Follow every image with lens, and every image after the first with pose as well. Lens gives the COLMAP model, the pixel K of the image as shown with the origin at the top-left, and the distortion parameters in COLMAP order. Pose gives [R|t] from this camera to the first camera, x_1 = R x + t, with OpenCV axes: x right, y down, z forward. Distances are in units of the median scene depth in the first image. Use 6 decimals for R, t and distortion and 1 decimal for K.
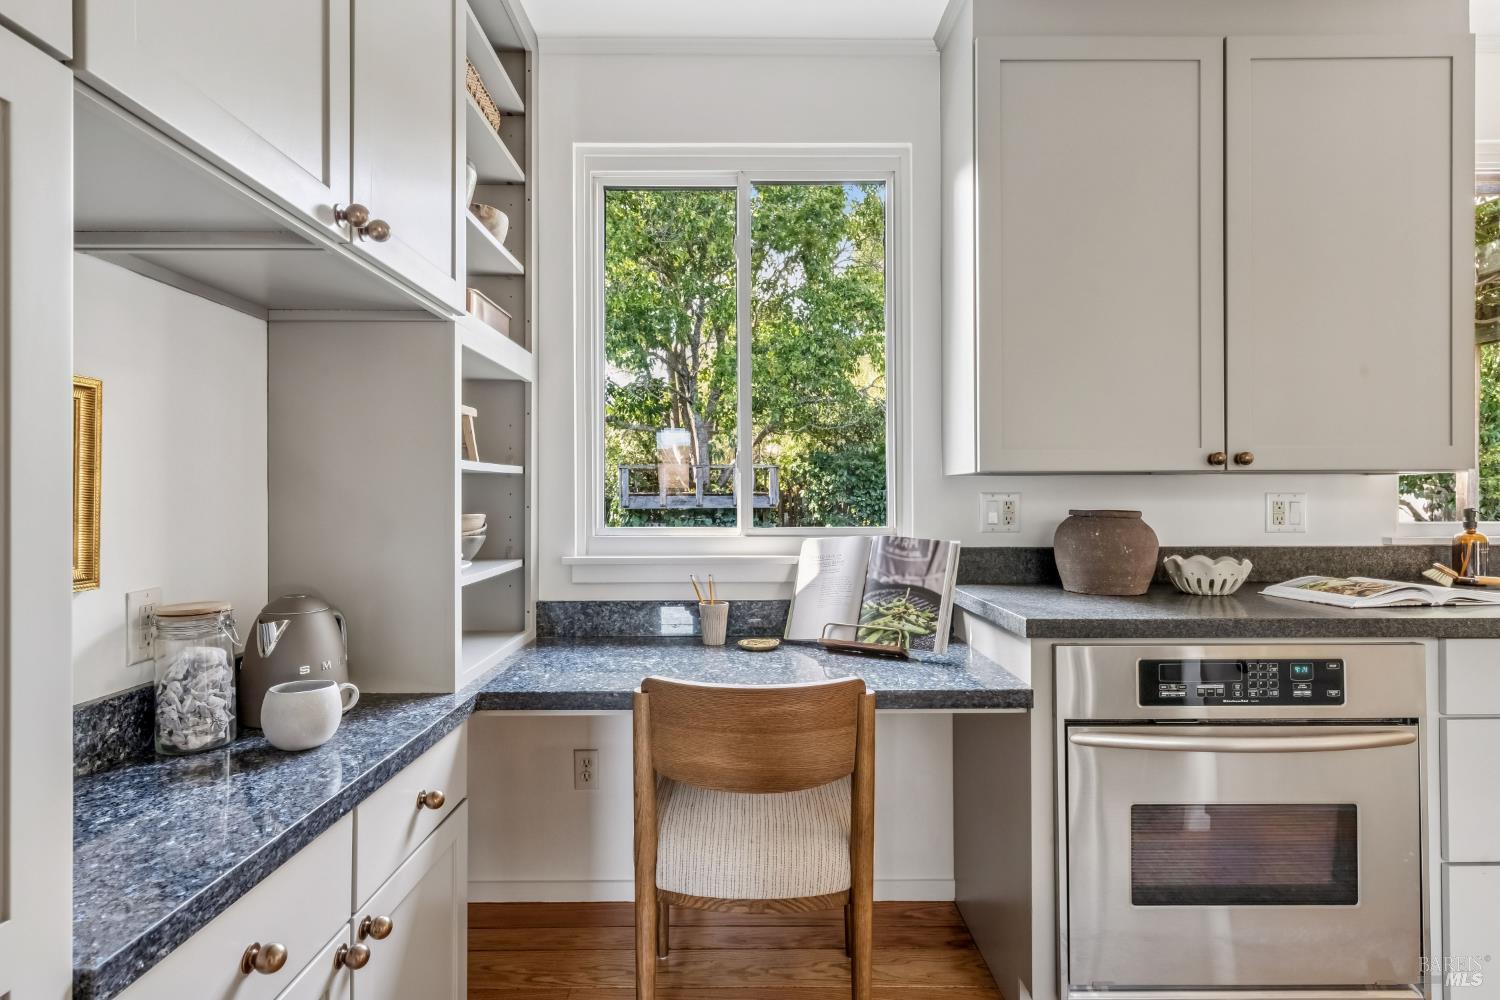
lens RADIAL K [[800.8, 0, 756.0], [0, 800.8, 489.5], [0, 0, 1]] dist [-0.032735, -0.000673]
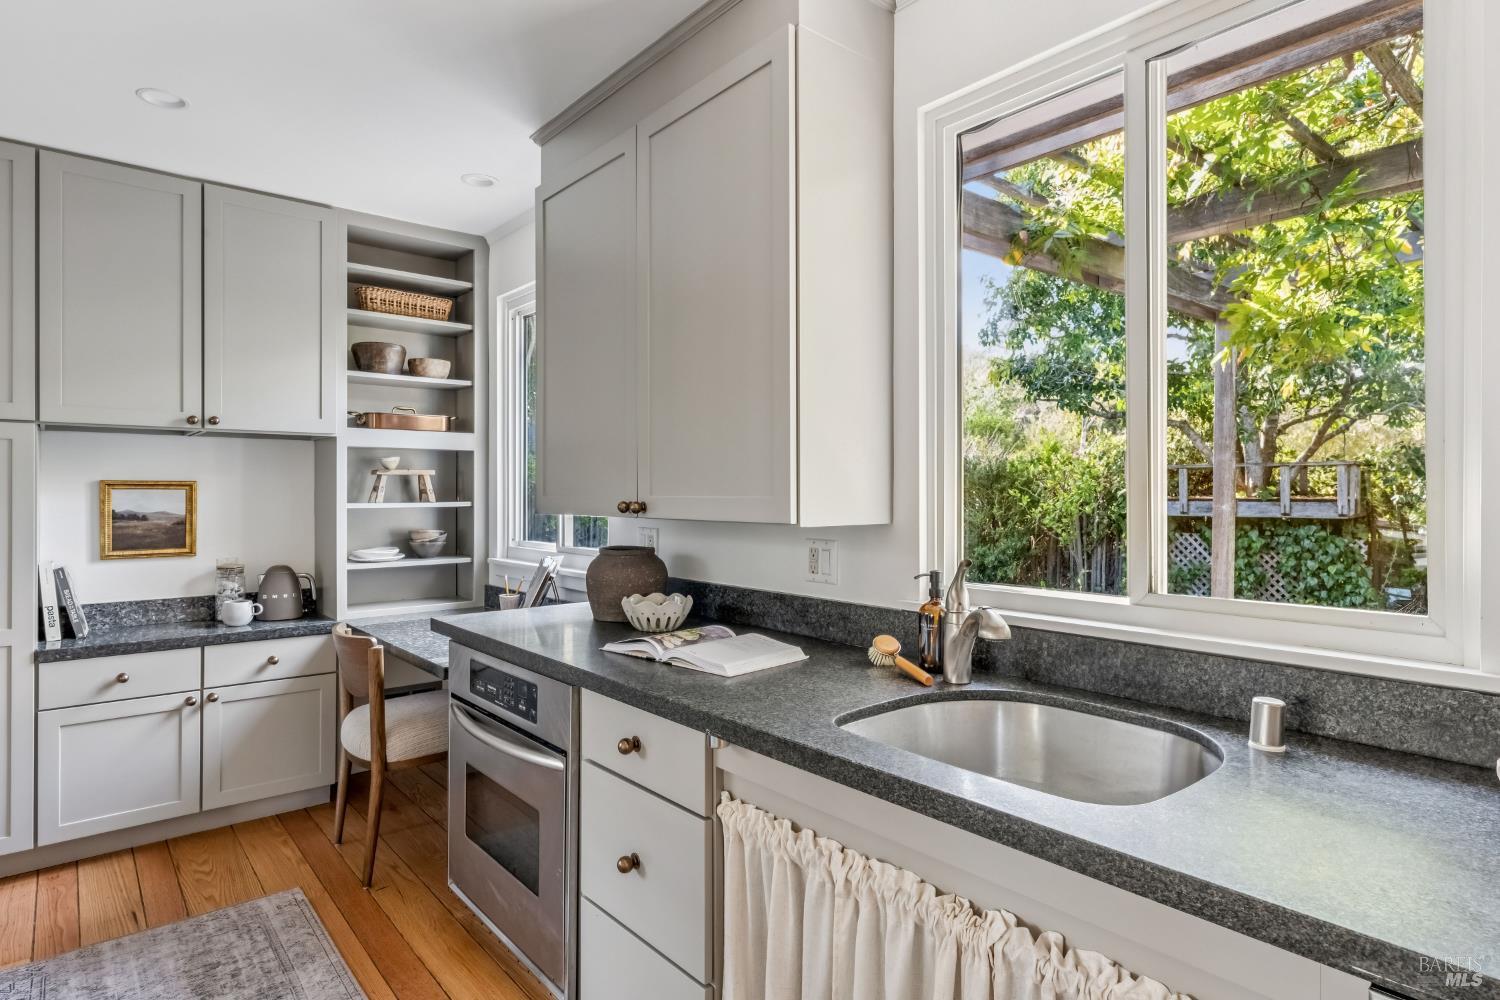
lens RADIAL K [[816.8, 0, 757.4], [0, 816.8, 501.0], [0, 0, 1]] dist [0.003010, 0.001286]
pose [[0.629240, 0.012992, -0.777102, 1.480555], [0.004074, 0.999791, 0.020014, -0.064115], [0.777200, -0.015760, 0.629056, 0.384263]]
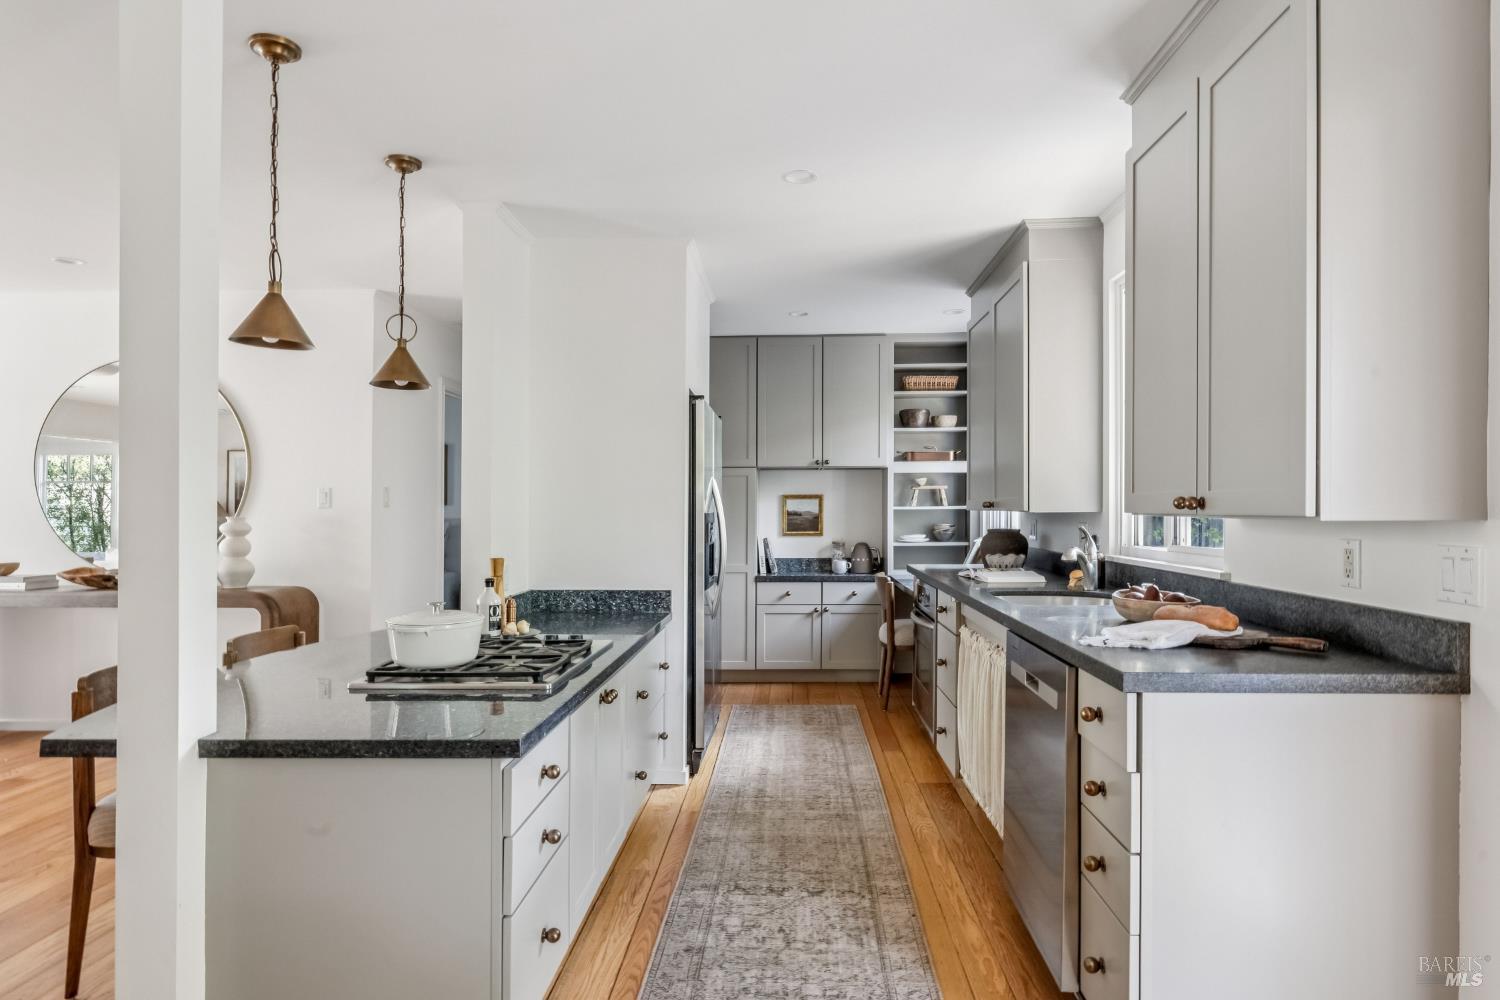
lens RADIAL K [[825.7, 0, 749.6], [0, 825.7, 503.2], [0, 0, 1]] dist [0.000932, 0.000093]
pose [[-0.071955, 0.000420, -0.997408, 2.990633], [0.013183, 0.999913, -0.000530, -0.038153], [0.997321, -0.013187, -0.071954, 0.538943]]
